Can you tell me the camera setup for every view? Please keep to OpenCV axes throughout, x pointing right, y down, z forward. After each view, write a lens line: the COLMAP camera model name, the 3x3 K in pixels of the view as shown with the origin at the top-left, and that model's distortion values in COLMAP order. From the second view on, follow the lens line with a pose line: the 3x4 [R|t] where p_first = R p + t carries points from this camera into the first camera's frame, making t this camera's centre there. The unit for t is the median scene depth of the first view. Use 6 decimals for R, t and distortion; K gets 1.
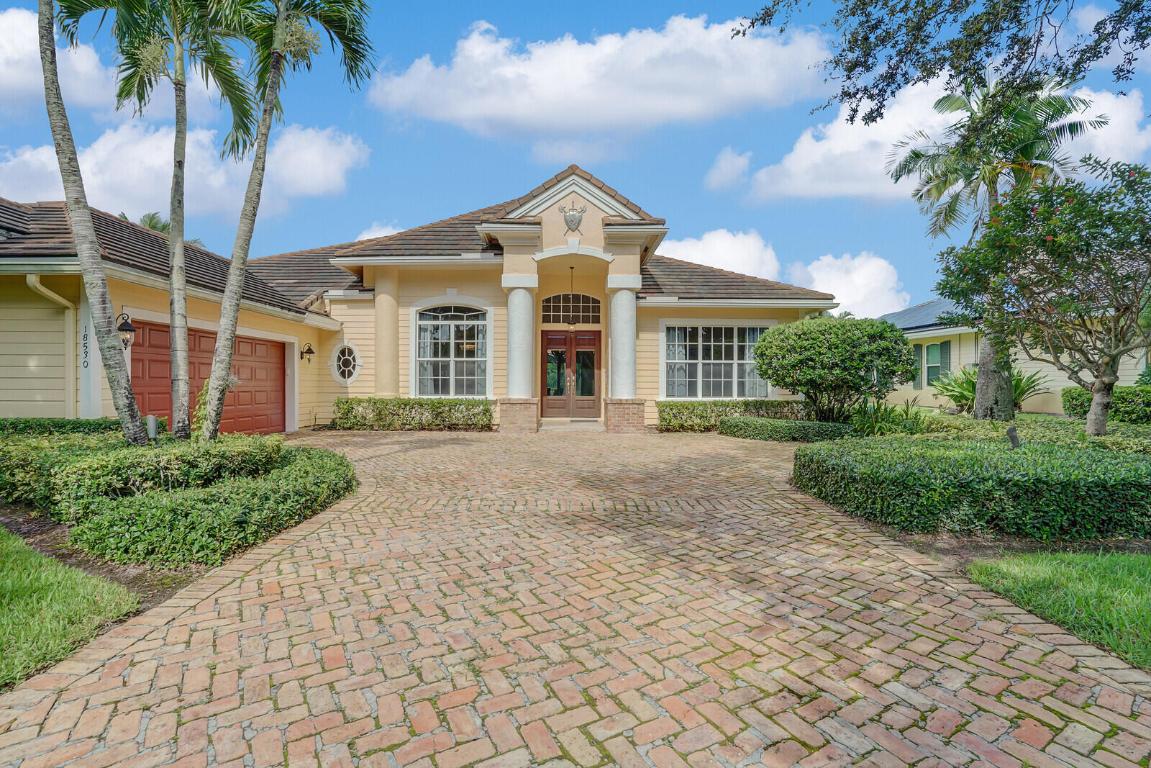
lens RADIAL K [[547.3, 0, 575.5], [0, 547.3, 384.0], [0, 0, 1]] dist [-0.068131, 0.026059]
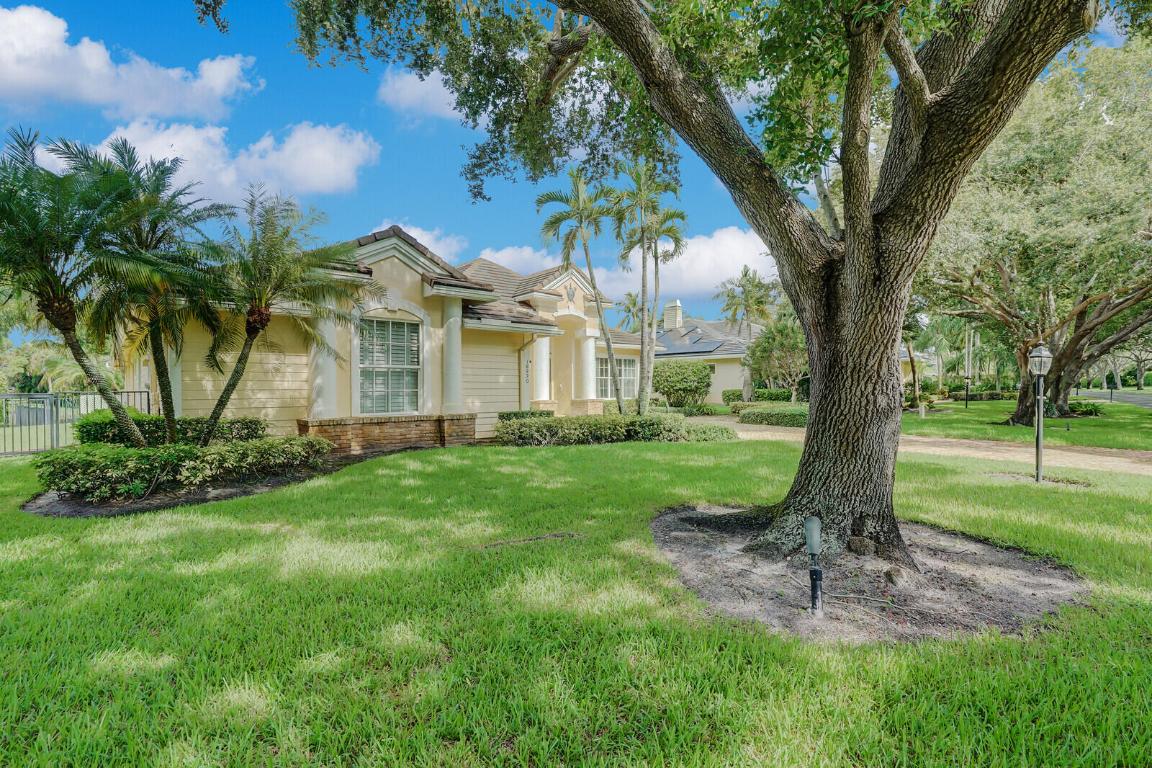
lens RADIAL K [[553.5, 0, 571.5], [0, 553.5, 388.0], [0, 0, 1]] dist [-0.060347, 0.026743]
pose [[0.740769, -0.006764, 0.671726, -1.089410], [0.013423, 0.999899, -0.004735, -0.000711], [-0.671626, 0.012524, 0.740784, -0.262131]]
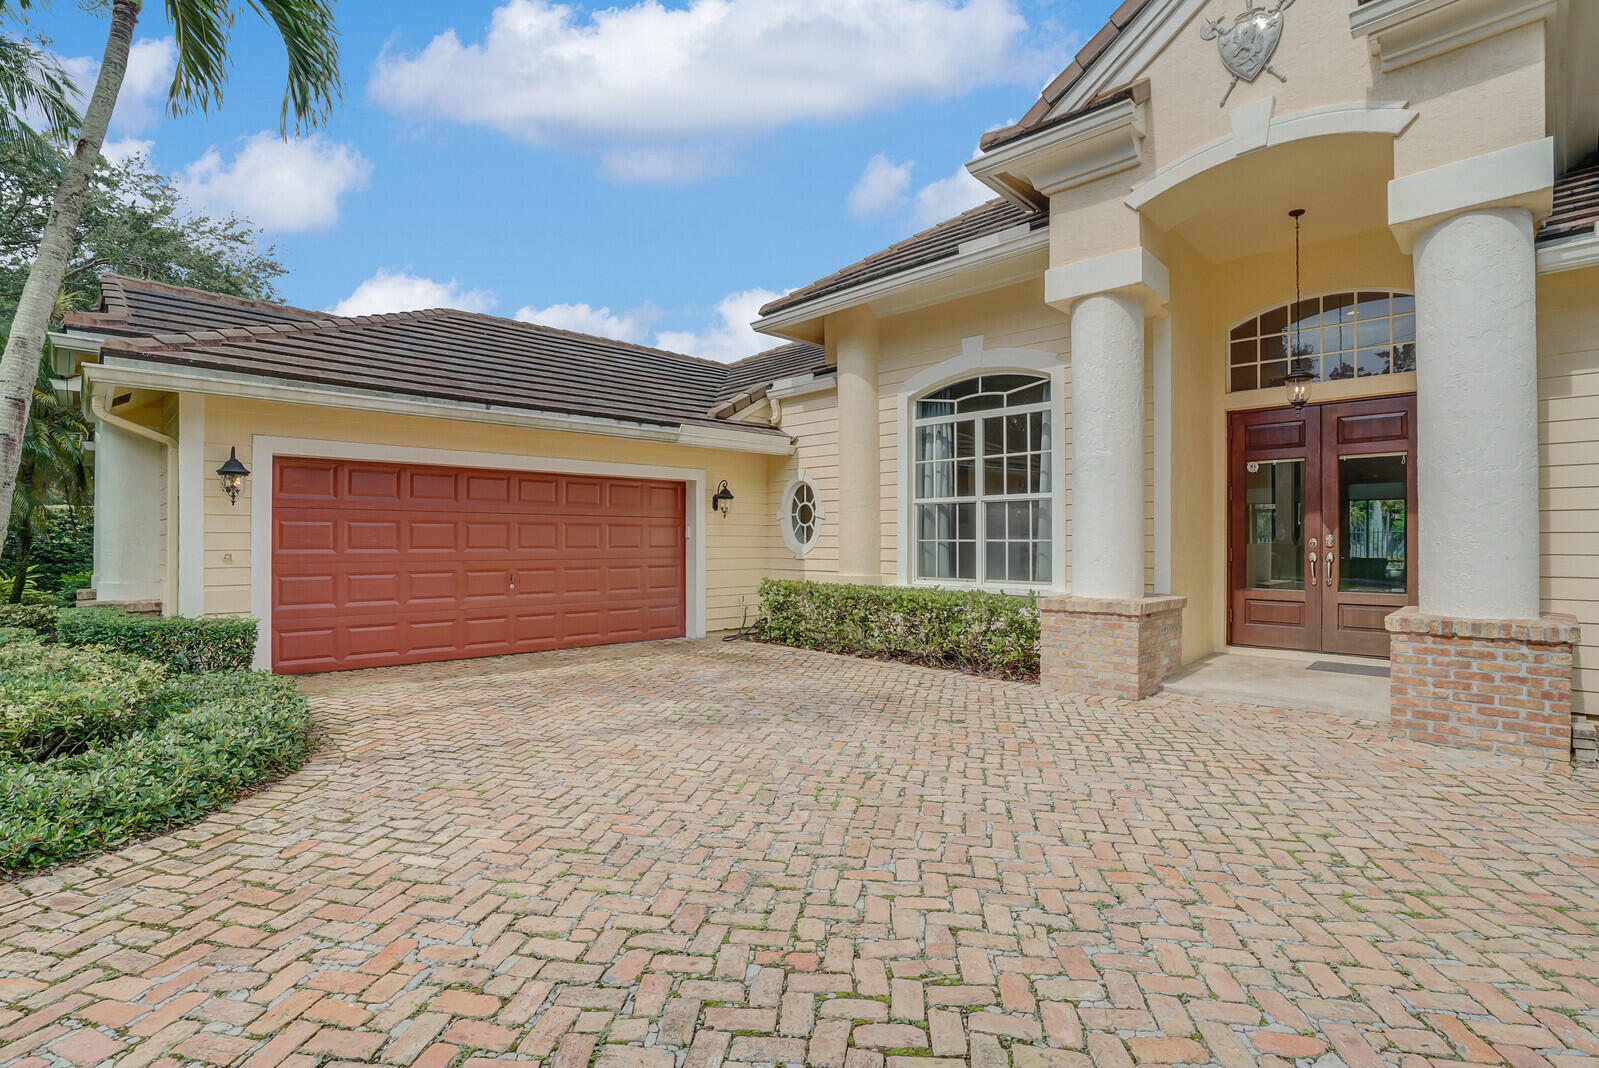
lens RADIAL K [[768.3, 0, 793.2], [0, 768.3, 539.6], [0, 0, 1]] dist [-0.060347, 0.026743]
pose [[0.686138, -0.003823, -0.727461, 0.119612], [0.002029, 0.999992, -0.003341, -0.010842], [0.727468, 0.000817, 0.686141, 0.474527]]
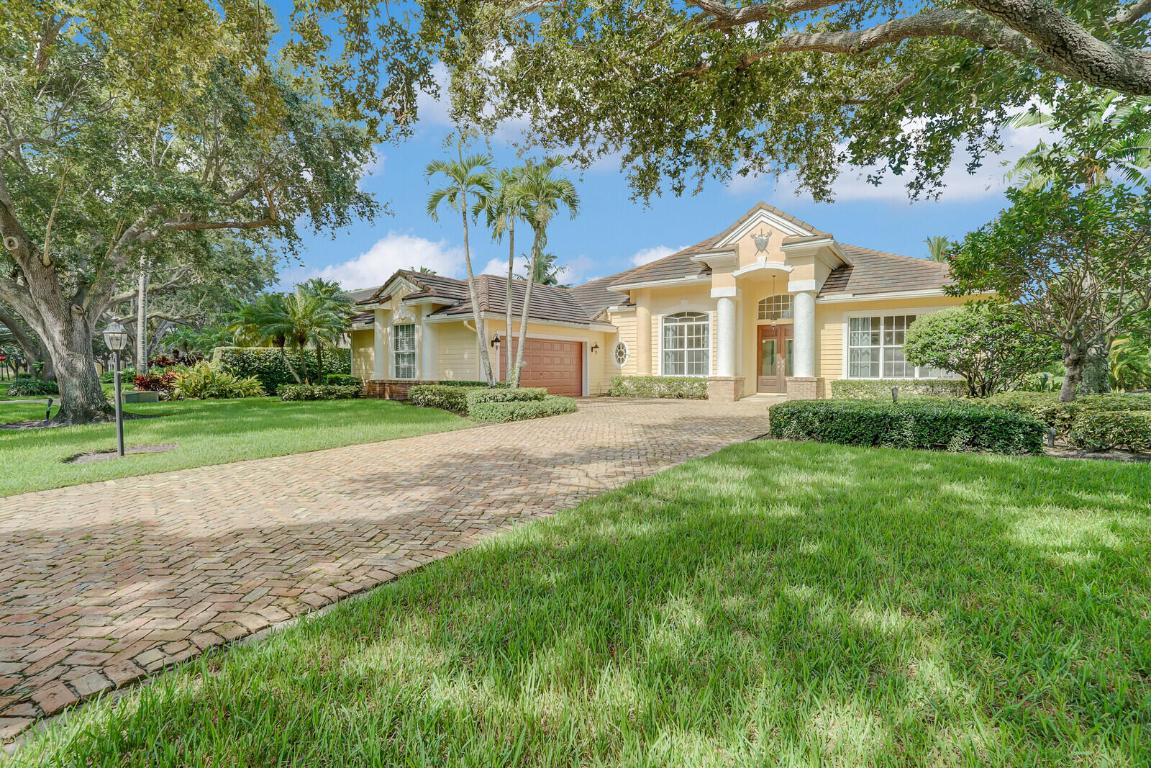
lens RADIAL K [[553.1, 0, 571.0], [0, 553.1, 388.0], [0, 0, 1]] dist [-0.060347, 0.026743]
pose [[0.800868, 0.016725, -0.598607, 0.401551], [0.001067, 0.999568, 0.029355, 0.012768], [0.598840, -0.024149, 0.800505, -0.337429]]
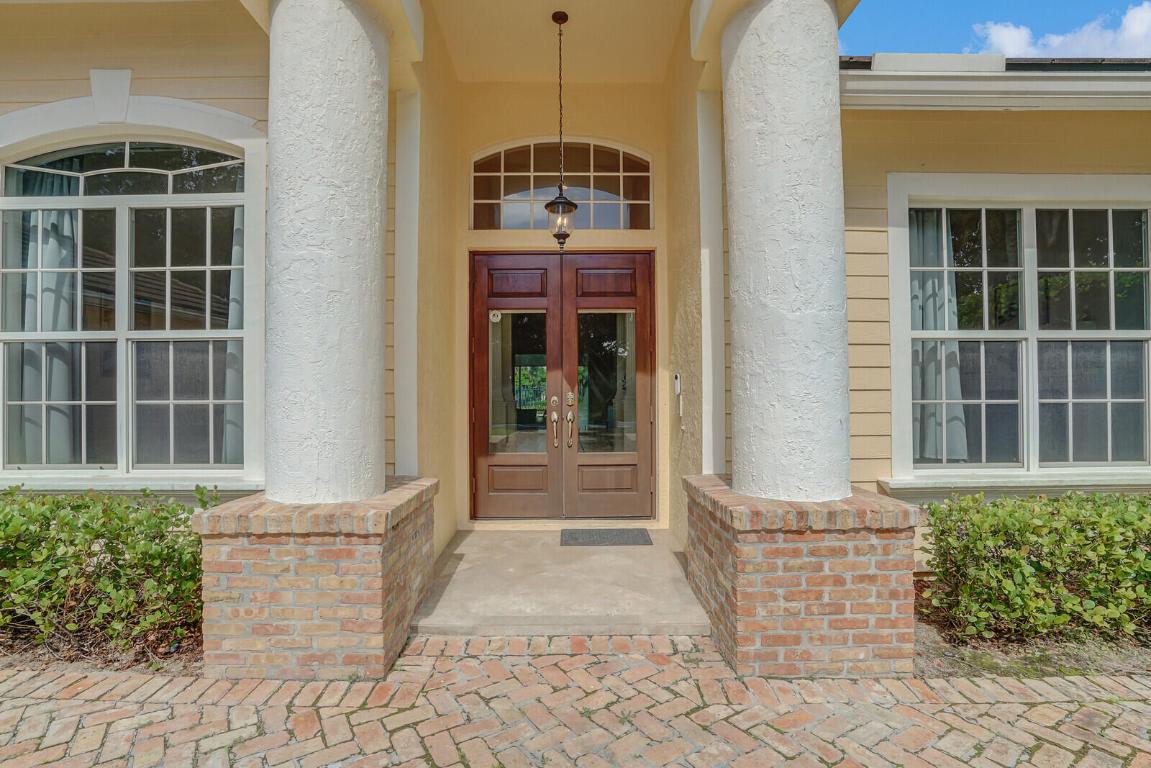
lens RADIAL K [[553.1, 0, 571.0], [0, 553.1, 388.0], [0, 0, 1]] dist [-0.060347, 0.026743]
pose [[0.999872, -0.009313, -0.013036, 0.001465], [0.009169, 0.999897, -0.011041, -0.014052], [0.013138, 0.010920, 0.999854, 0.742578]]
